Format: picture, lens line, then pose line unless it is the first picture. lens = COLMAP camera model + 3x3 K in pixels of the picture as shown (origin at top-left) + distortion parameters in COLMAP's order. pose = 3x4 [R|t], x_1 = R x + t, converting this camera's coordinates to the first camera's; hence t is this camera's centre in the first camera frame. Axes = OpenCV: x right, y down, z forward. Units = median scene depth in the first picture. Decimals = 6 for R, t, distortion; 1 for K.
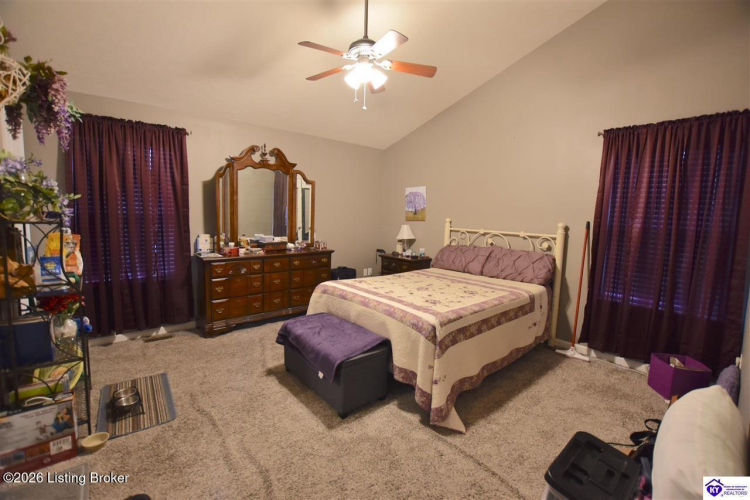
lens RADIAL K [[331.8, 0, 376.0], [0, 331.8, 250.4], [0, 0, 1]] dist [-0.025058, -0.000552]
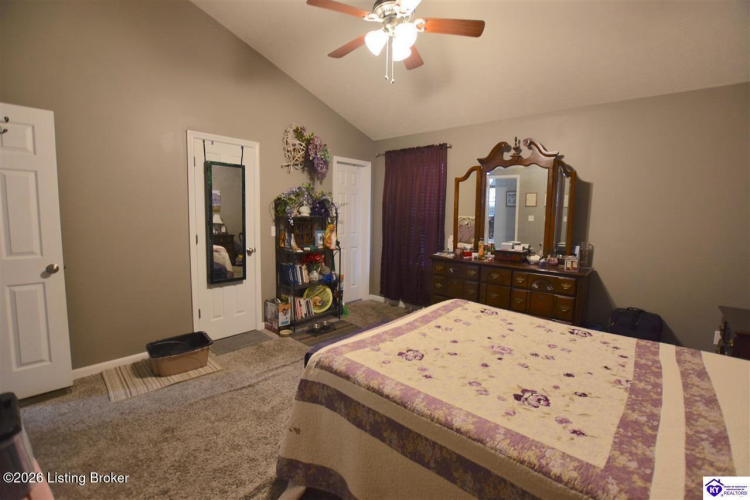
lens RADIAL K [[331.8, 0, 376.4], [0, 331.8, 245.8], [0, 0, 1]] dist [-0.025058, -0.000552]
pose [[0.129458, 0.079515, -0.988392, 0.580343], [-0.126744, 0.989930, 0.063038, -0.055301], [0.983451, 0.117112, 0.138233, 0.649715]]
